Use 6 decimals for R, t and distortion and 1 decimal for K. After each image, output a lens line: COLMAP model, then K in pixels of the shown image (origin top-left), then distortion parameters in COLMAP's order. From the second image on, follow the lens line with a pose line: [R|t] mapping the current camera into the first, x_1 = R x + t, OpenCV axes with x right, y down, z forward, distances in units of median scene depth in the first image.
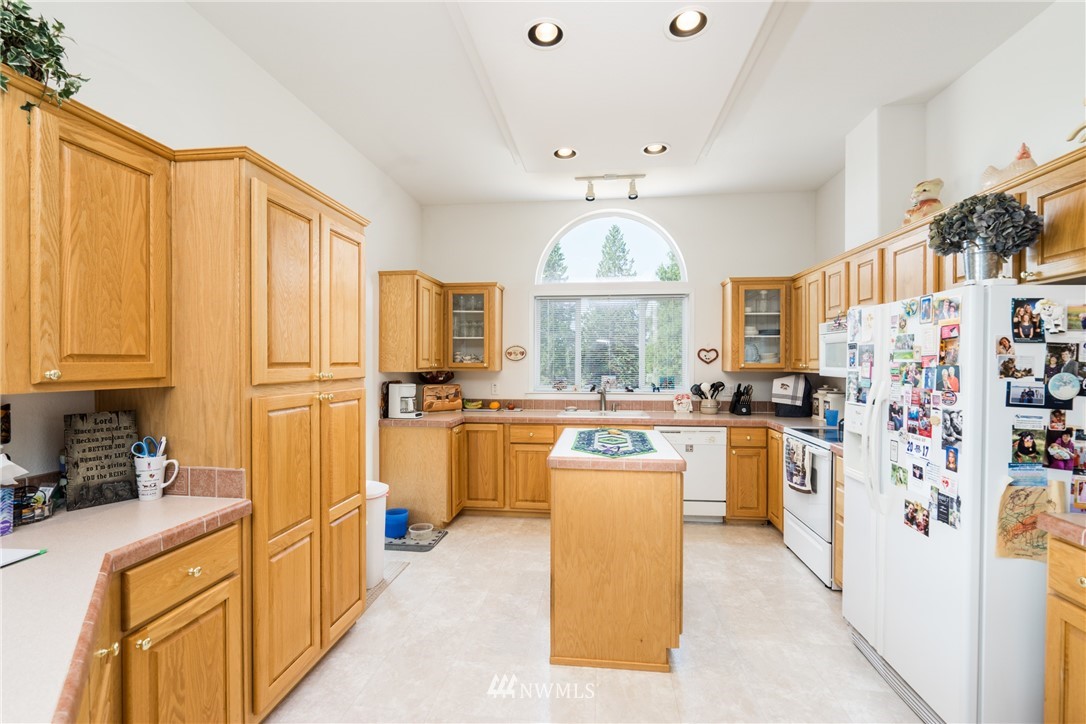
lens RADIAL K [[483.6, 0, 545.7], [0, 483.6, 366.2], [0, 0, 1]] dist [-0.001447, 0.000393]
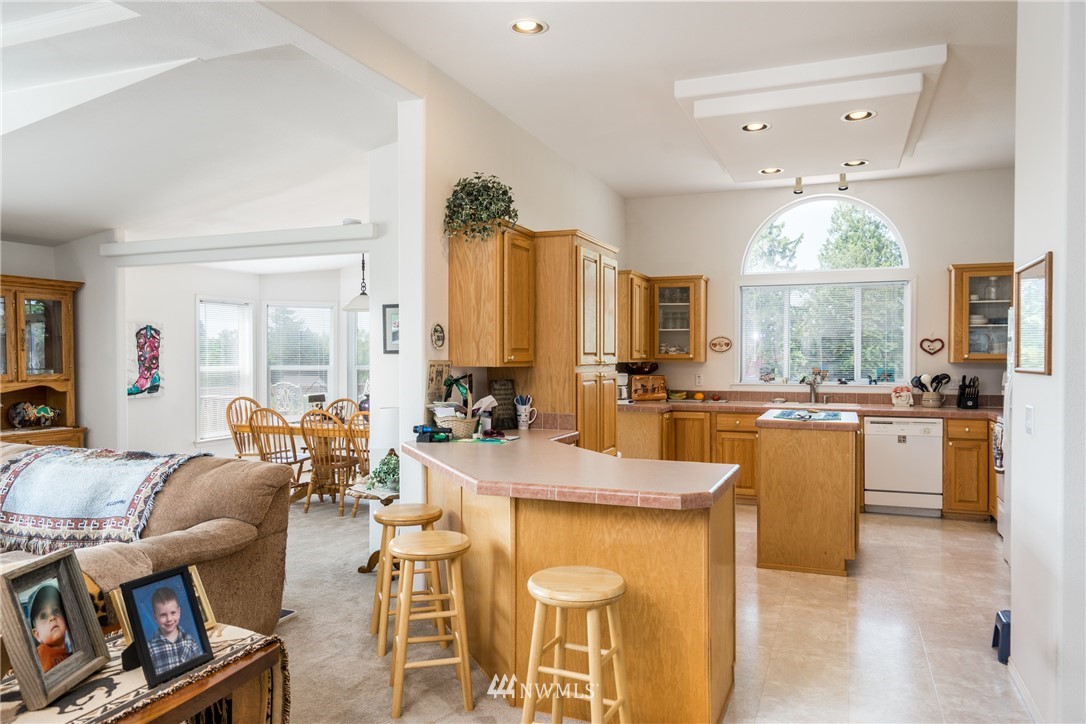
lens RADIAL K [[747.3, 0, 540.7], [0, 747.3, 362.9], [0, 0, 1]] dist [0.005113, 0.001152]
pose [[0.963550, 0.001940, -0.267520, -0.008274], [-0.001422, 0.999997, 0.002131, 0.009601], [0.267524, -0.001673, 0.963550, -0.653970]]
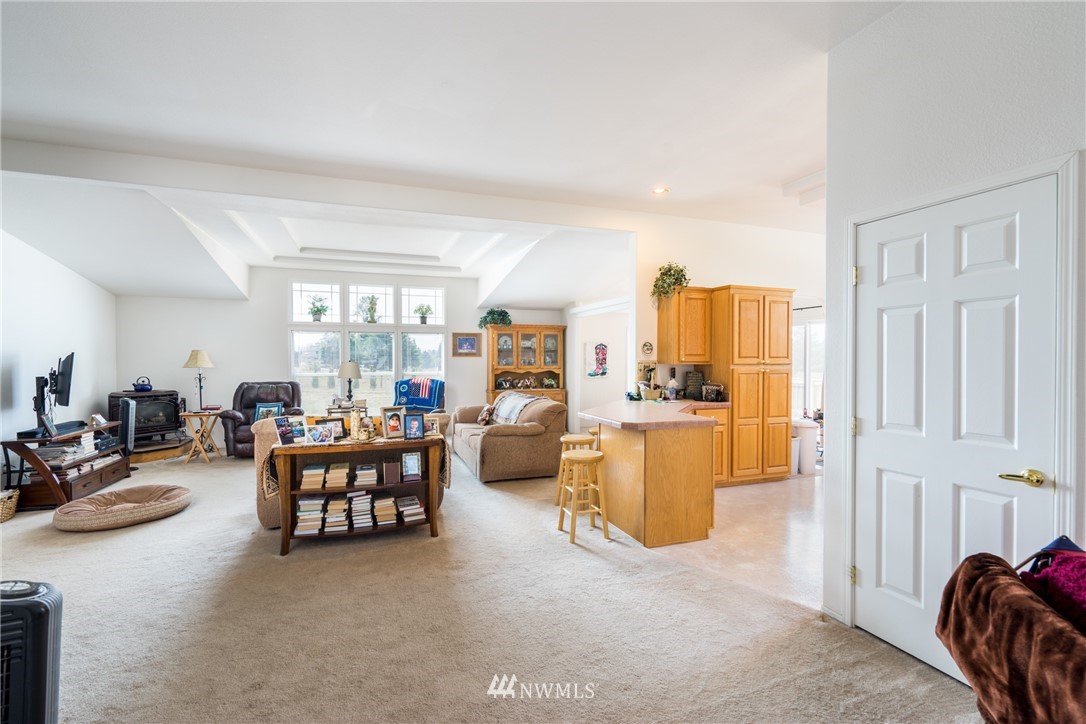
lens RADIAL K [[483.6, 0, 543.1], [0, 483.6, 362.6], [0, 0, 1]] dist [-0.001447, 0.000393]
pose [[0.451835, 0.008620, -0.892060, 0.610109], [-0.007502, 0.999955, 0.005863, 0.008737], [0.892070, 0.004043, 0.451879, -0.553795]]
